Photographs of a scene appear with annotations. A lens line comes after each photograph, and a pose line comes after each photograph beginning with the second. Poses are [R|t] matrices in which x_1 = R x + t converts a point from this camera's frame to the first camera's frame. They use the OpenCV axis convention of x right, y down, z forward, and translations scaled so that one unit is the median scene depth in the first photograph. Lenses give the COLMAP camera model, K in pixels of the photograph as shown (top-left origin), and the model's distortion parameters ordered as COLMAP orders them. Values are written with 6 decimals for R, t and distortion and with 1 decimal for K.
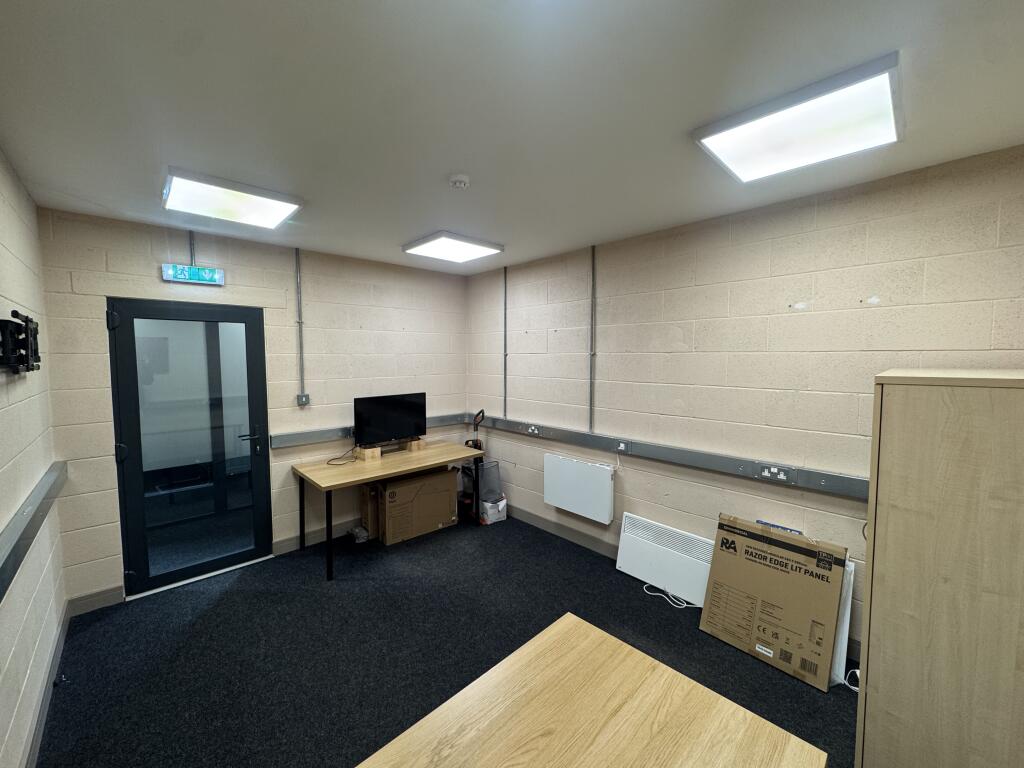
lens RADIAL K [[404.3, 0, 511.2], [0, 404.3, 387.9], [0, 0, 1]] dist [-0.000622, 0.000011]
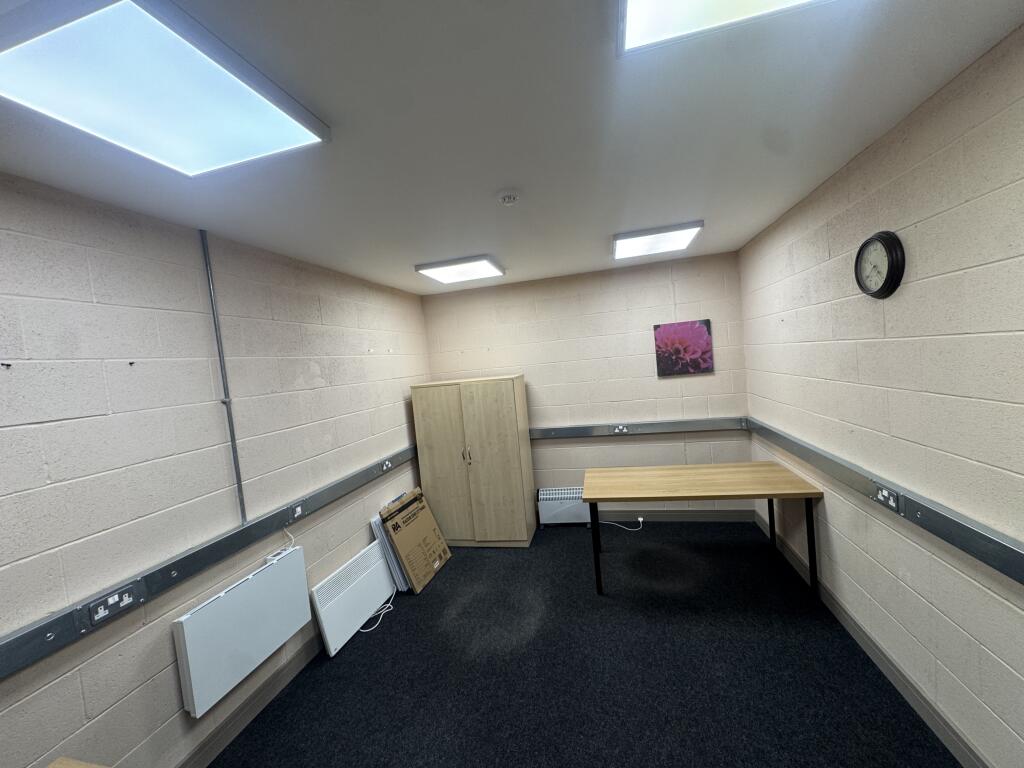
lens RADIAL K [[408.4, 0, 512.0], [0, 408.4, 384.0], [0, 0, 1]] dist [-0.000639, -0.000006]
pose [[-0.546049, 0.004847, 0.837739, -0.614707], [0.157079, 0.982841, 0.096699, -0.108476], [-0.822895, 0.184394, -0.537441, 1.035305]]
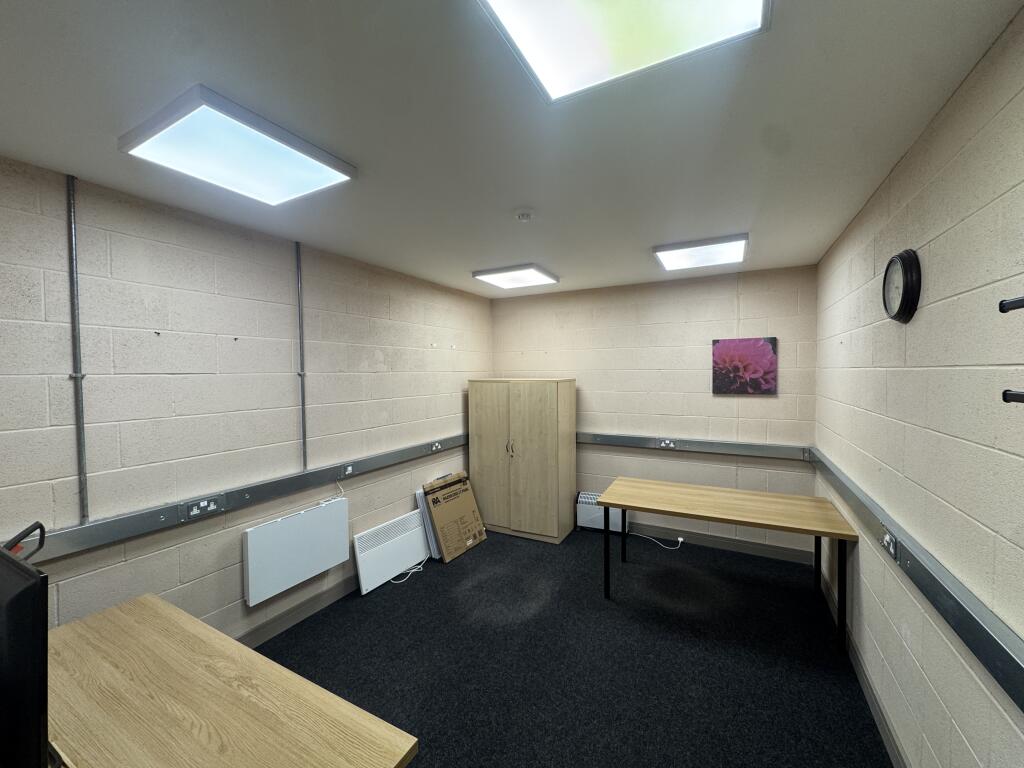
lens RADIAL K [[408.4, 0, 512.0], [0, 408.4, 384.0], [0, 0, 1]] dist [-0.000639, -0.000006]
pose [[-0.315730, -0.027041, 0.948464, -0.759355], [0.079888, 0.995287, 0.054969, -0.080120], [-0.945480, 0.093126, -0.312082, 0.914952]]
